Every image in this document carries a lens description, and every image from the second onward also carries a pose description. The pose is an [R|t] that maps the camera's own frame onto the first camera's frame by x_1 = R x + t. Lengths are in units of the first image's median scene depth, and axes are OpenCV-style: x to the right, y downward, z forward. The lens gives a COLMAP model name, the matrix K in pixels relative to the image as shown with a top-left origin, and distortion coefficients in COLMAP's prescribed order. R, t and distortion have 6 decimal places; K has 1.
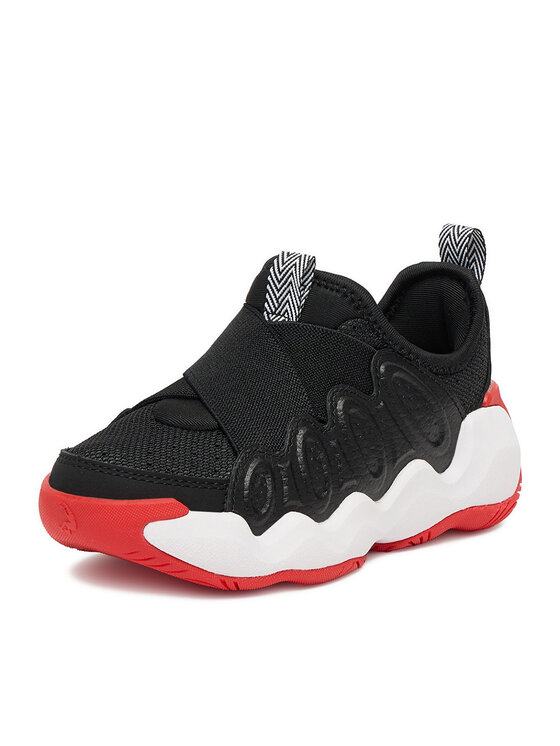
lens RADIAL K [[1504.4, 0, 280.0], [0, 1504.4, 373.0], [0, 0, 1]] dist [-0.012638, 0.011638]
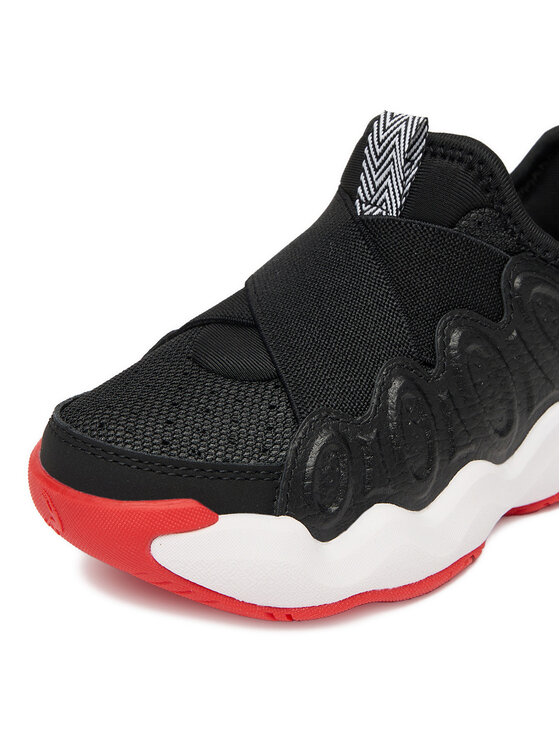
lens RADIAL K [[1042.5, 0, 280.0], [0, 1042.5, 373.0], [0, 0, 1]] dist [0.030890, 0.040216]
pose [[0.989821, 0.024914, -0.140120, 0.027824], [-0.000168, 0.984762, 0.173906, -0.048439], [0.142317, -0.172113, 0.974743, 0.508598]]
